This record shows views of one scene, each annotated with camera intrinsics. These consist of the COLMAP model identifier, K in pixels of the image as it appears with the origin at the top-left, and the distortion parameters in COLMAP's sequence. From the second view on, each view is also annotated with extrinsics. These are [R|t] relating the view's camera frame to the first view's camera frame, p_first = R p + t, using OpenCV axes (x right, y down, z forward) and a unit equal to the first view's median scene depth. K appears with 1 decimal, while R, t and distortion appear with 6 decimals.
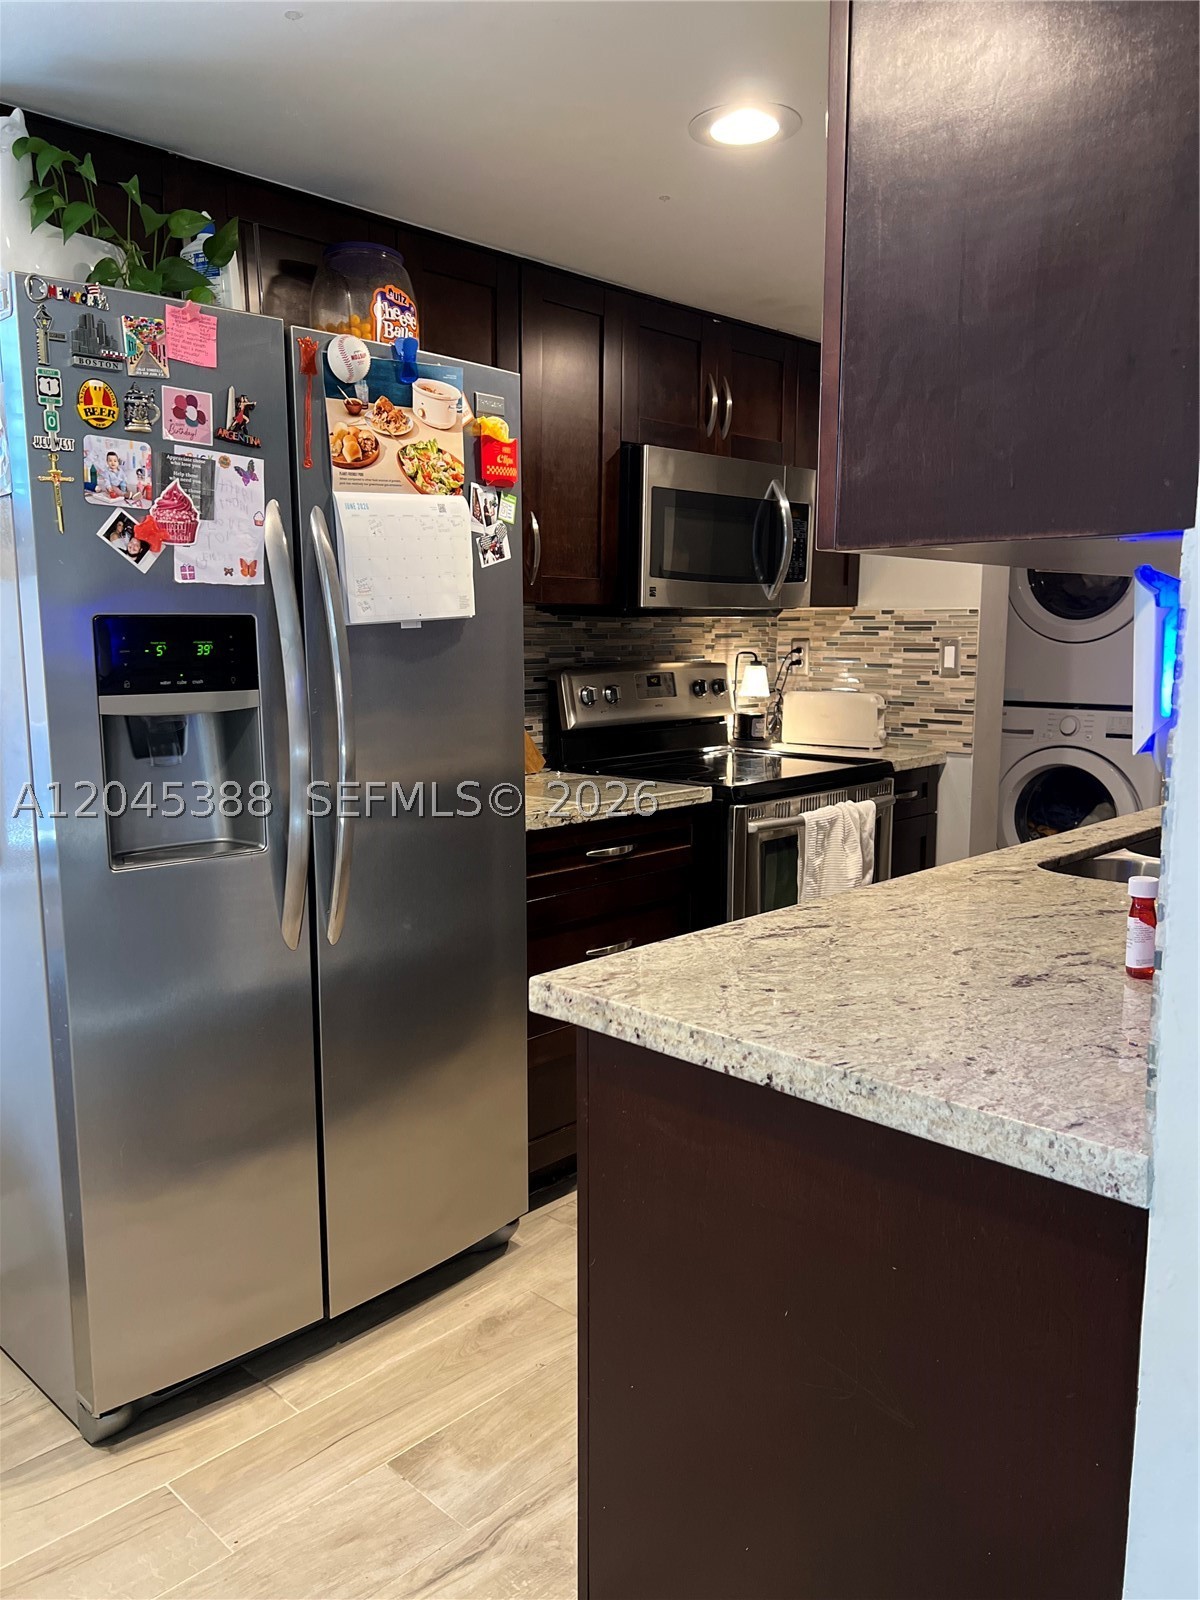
lens RADIAL K [[1187.7, 0, 600.0], [0, 1187.7, 800.0], [0, 0, 1]] dist [0.078151, -0.115723]
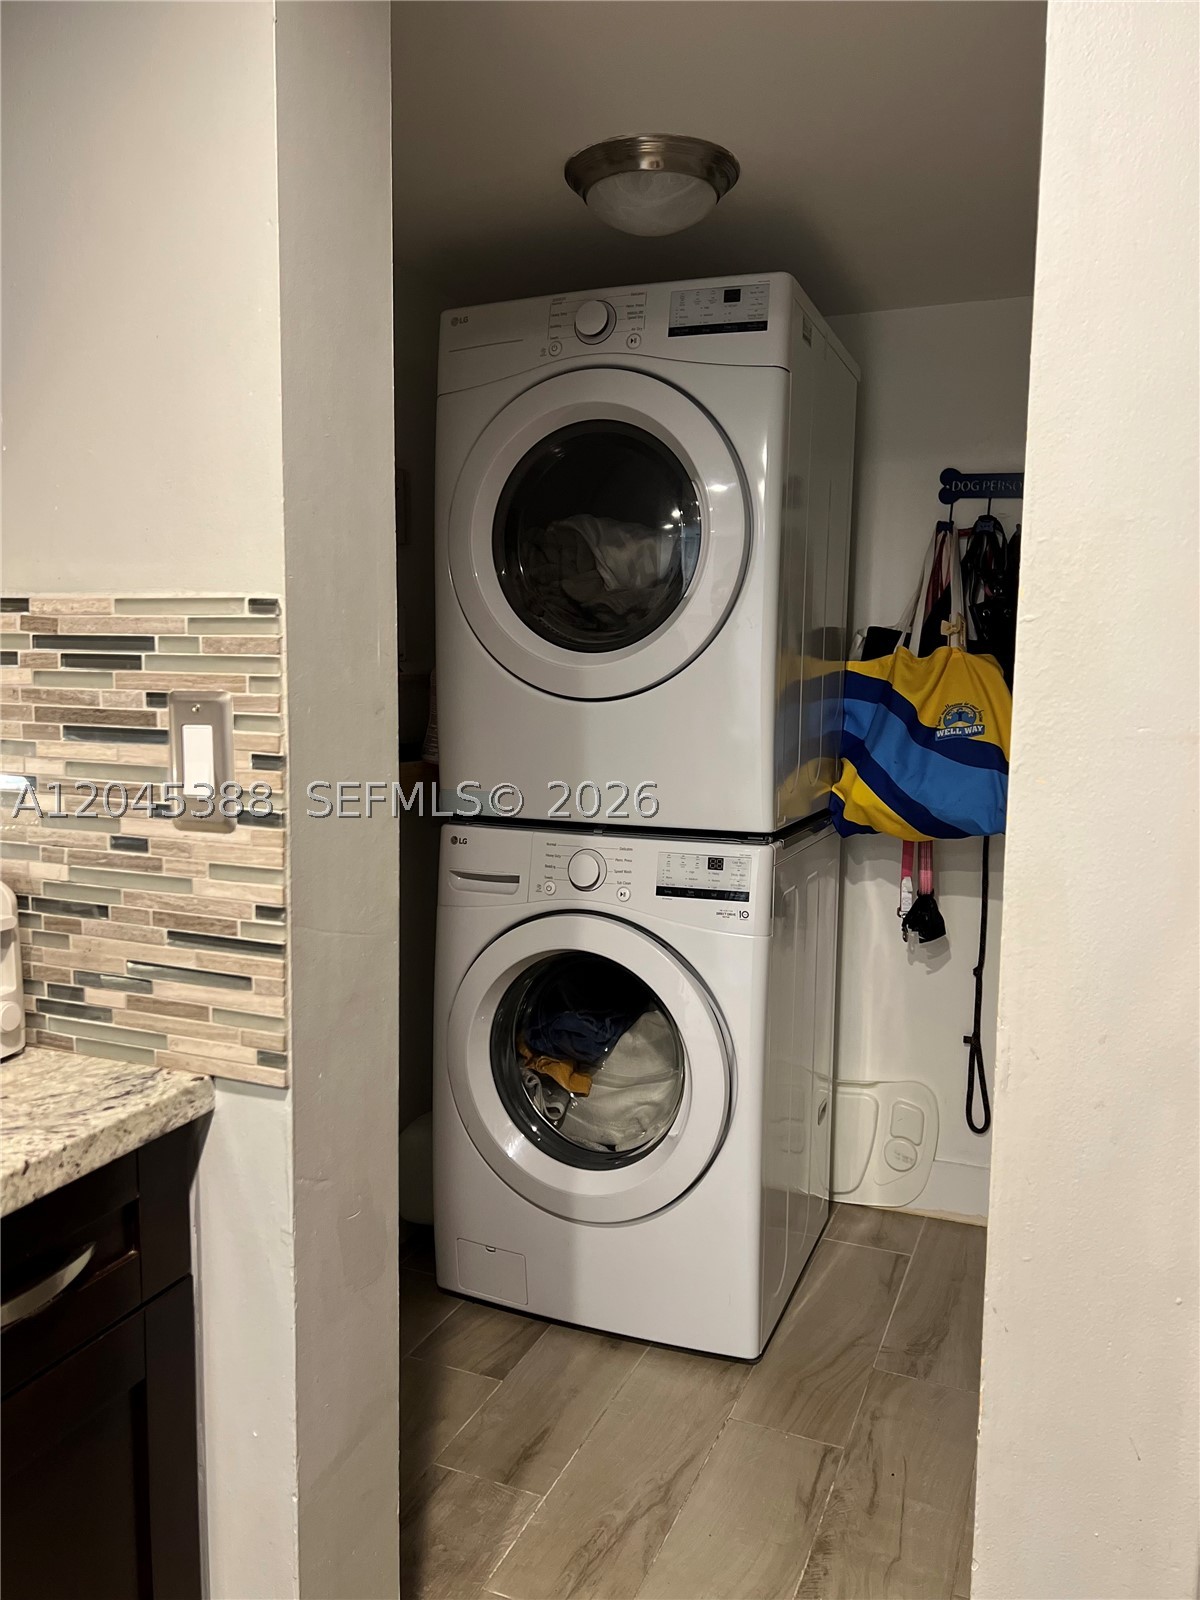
lens RADIAL K [[1187.7, 0, 600.0], [0, 1187.7, 800.0], [0, 0, 1]] dist [0.078151, -0.115723]
pose [[0.926852, -0.026896, 0.374462, 0.268729], [0.038108, 0.999019, -0.022568, -0.097994], [-0.373488, 0.035187, 0.926967, 0.681722]]
